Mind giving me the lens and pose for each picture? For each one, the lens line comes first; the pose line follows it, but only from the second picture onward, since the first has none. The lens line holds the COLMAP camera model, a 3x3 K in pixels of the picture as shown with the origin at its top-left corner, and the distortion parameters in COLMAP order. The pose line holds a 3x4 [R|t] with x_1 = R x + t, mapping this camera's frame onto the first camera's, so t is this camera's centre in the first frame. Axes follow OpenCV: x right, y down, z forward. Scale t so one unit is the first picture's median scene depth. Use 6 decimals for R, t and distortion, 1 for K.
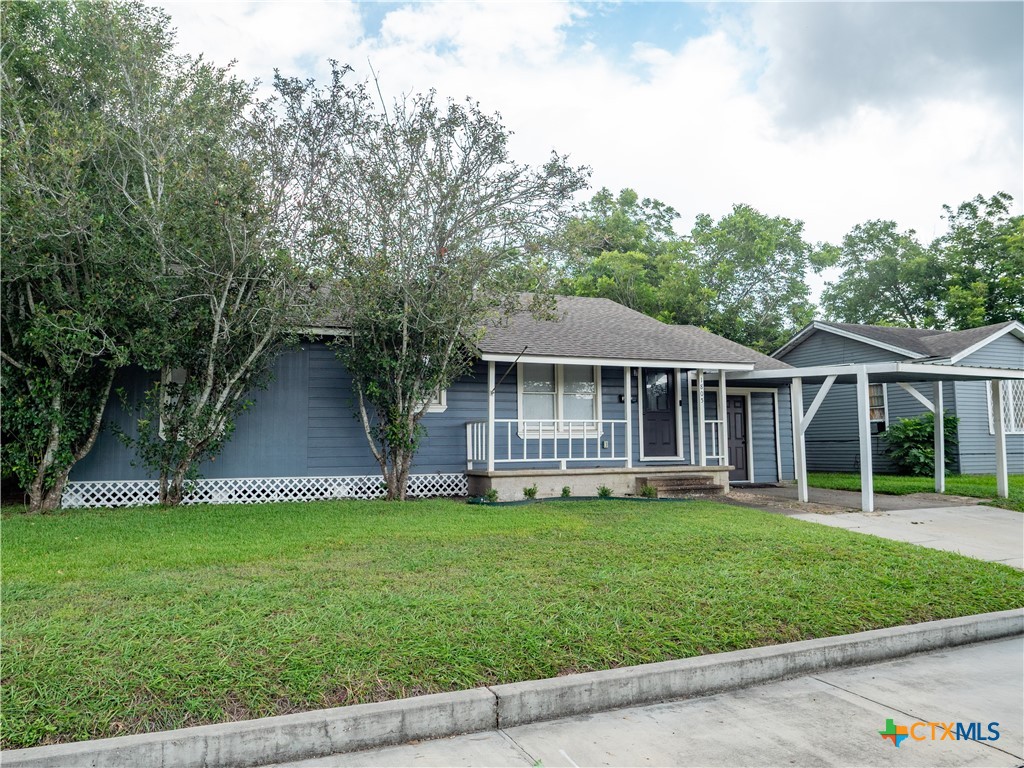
lens RADIAL K [[741.2, 0, 507.7], [0, 741.2, 382.0], [0, 0, 1]] dist [-0.009736, -0.004509]
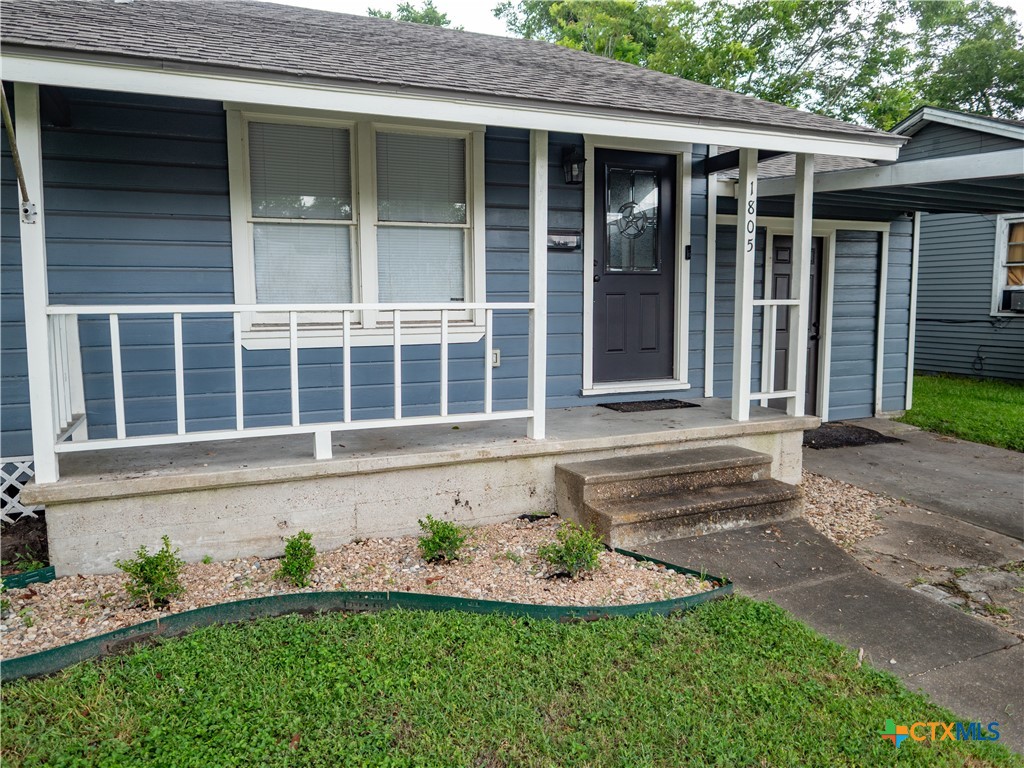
lens RADIAL K [[741.2, 0, 507.7], [0, 741.2, 382.0], [0, 0, 1]] dist [-0.009736, -0.004509]
pose [[0.999912, 0.004481, 0.012498, 0.135882], [-0.006911, 0.979422, 0.201704, 0.017604], [-0.011337, -0.201772, 0.979367, 0.618935]]
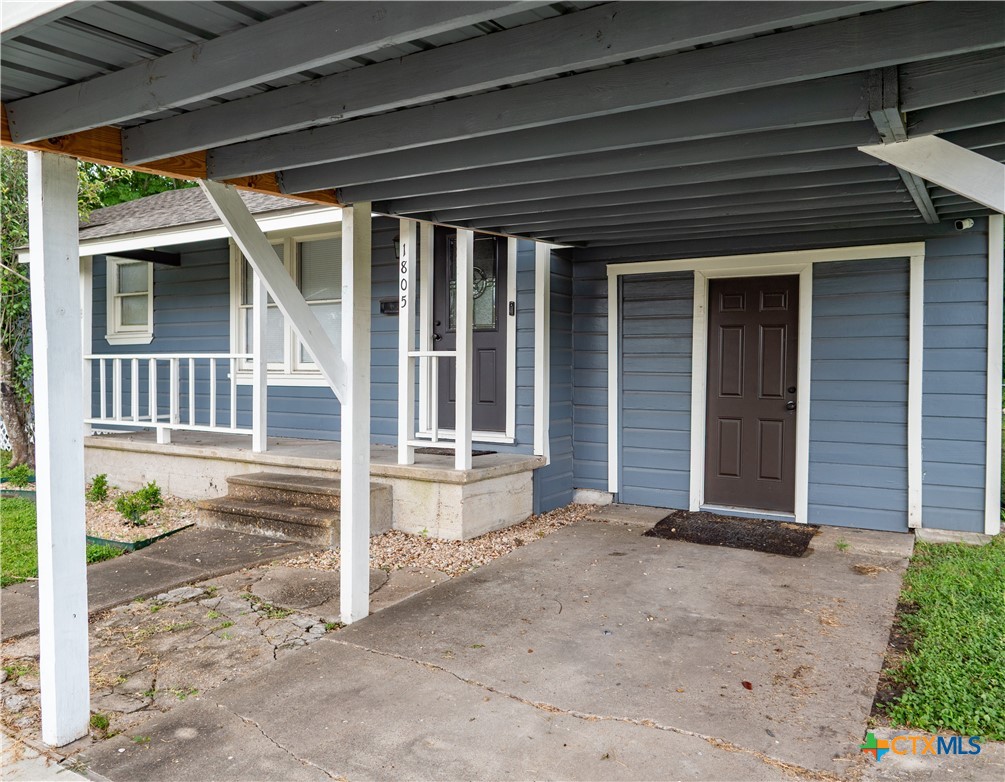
lens RADIAL K [[752.0, 0, 502.5], [0, 752.0, 391.0], [0, 0, 1]] dist [-0.009764, -0.003145]
pose [[0.599415, 0.038870, -0.799494, 0.612645], [0.058016, 0.994083, 0.091827, 0.038040], [0.798333, -0.101426, 0.593614, 0.785861]]
